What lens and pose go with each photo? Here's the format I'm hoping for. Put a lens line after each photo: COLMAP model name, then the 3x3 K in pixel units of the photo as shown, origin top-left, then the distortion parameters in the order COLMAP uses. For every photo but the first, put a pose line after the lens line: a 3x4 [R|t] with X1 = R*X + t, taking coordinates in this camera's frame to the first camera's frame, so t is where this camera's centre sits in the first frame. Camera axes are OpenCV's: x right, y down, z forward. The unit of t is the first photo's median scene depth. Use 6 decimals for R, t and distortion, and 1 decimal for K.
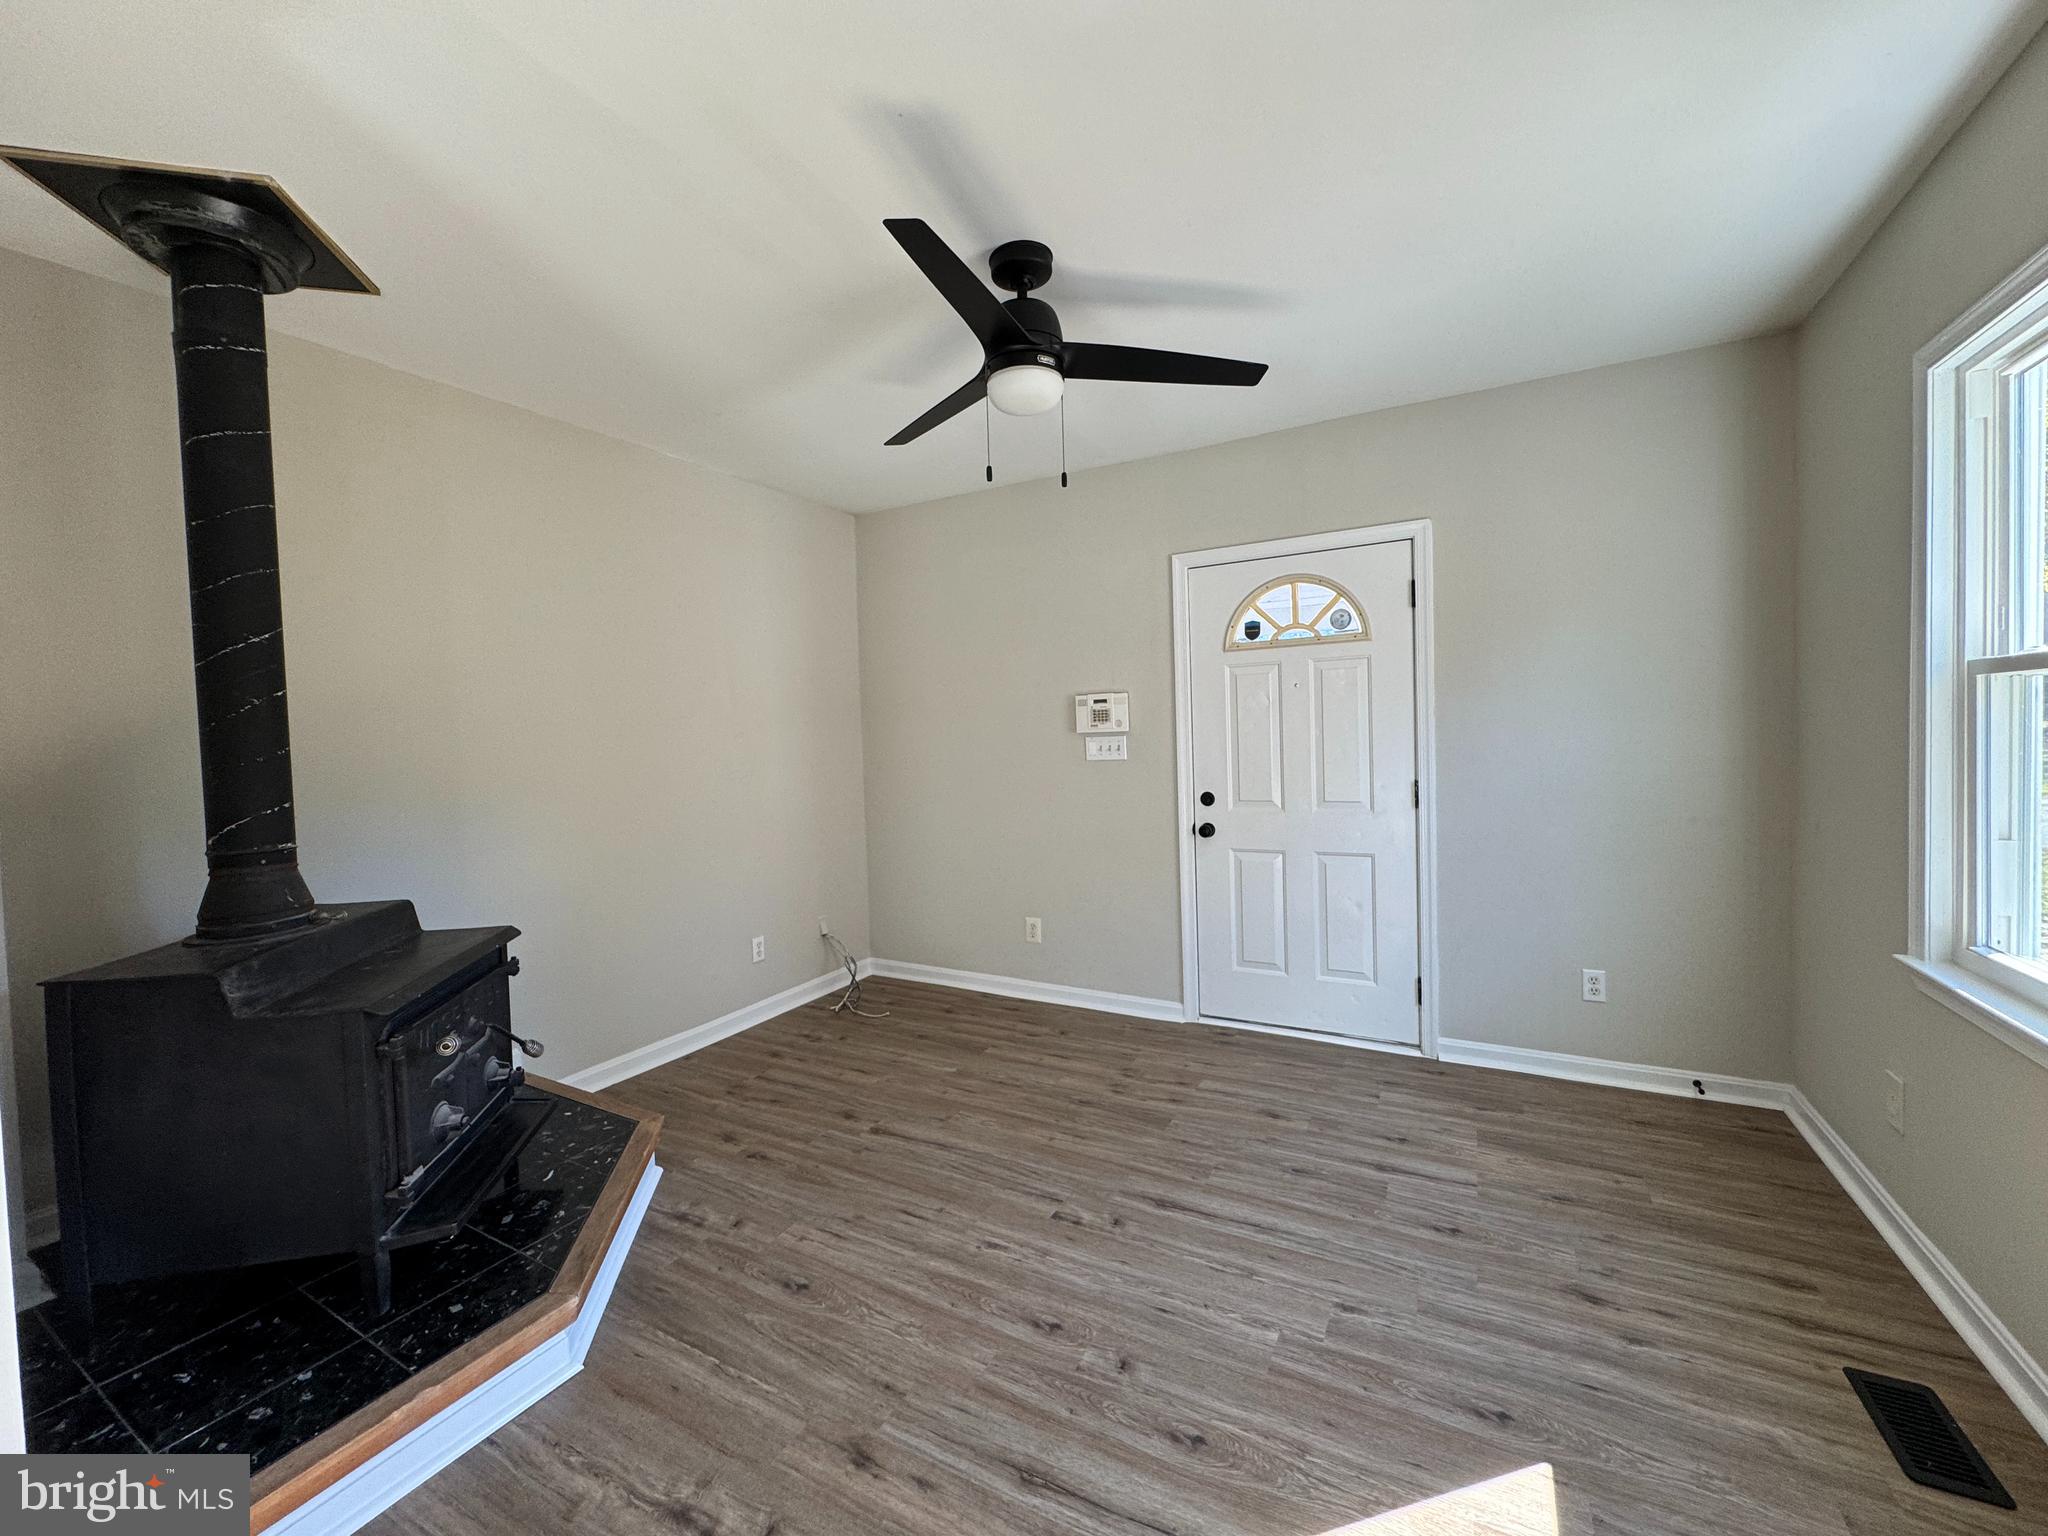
lens RADIAL K [[820.0, 0, 1005.3], [0, 820.0, 762.2], [0, 0, 1]] dist [-0.003198, -0.000260]
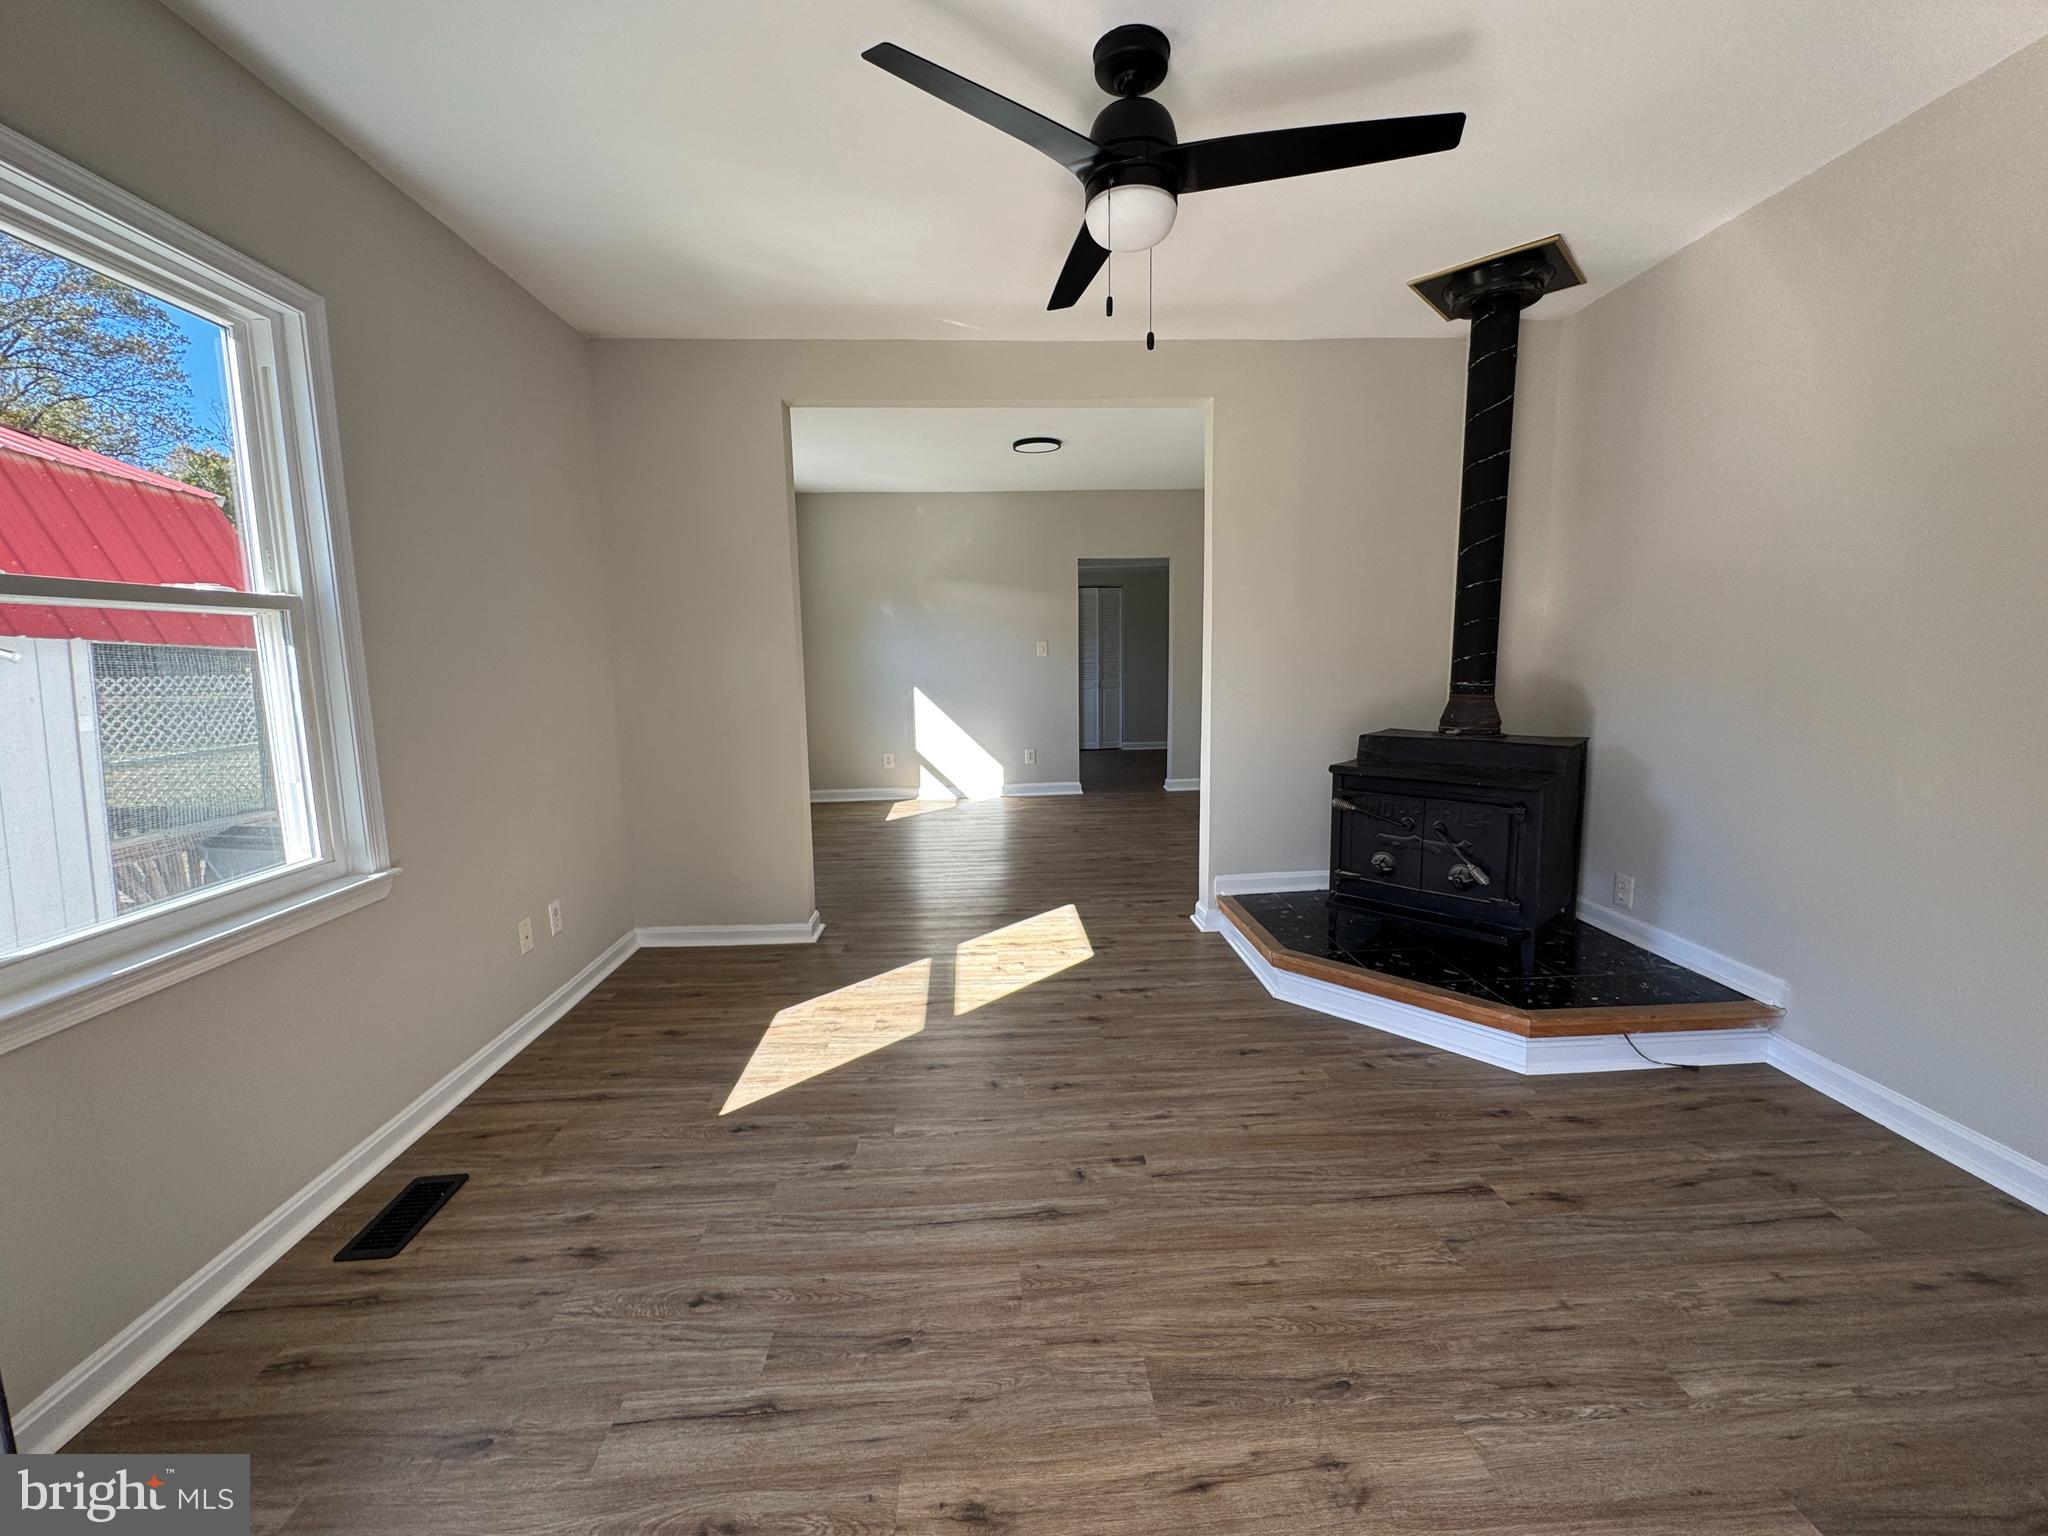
lens RADIAL K [[820.0, 0, 1013.0], [0, 820.0, 763.3], [0, 0, 1]] dist [-0.003198, -0.000260]
pose [[-0.844216, 0.117965, -0.522861, 0.568868], [0.025168, 0.983129, 0.181173, -0.040132], [0.535412, 0.139790, -0.832942, 1.527011]]
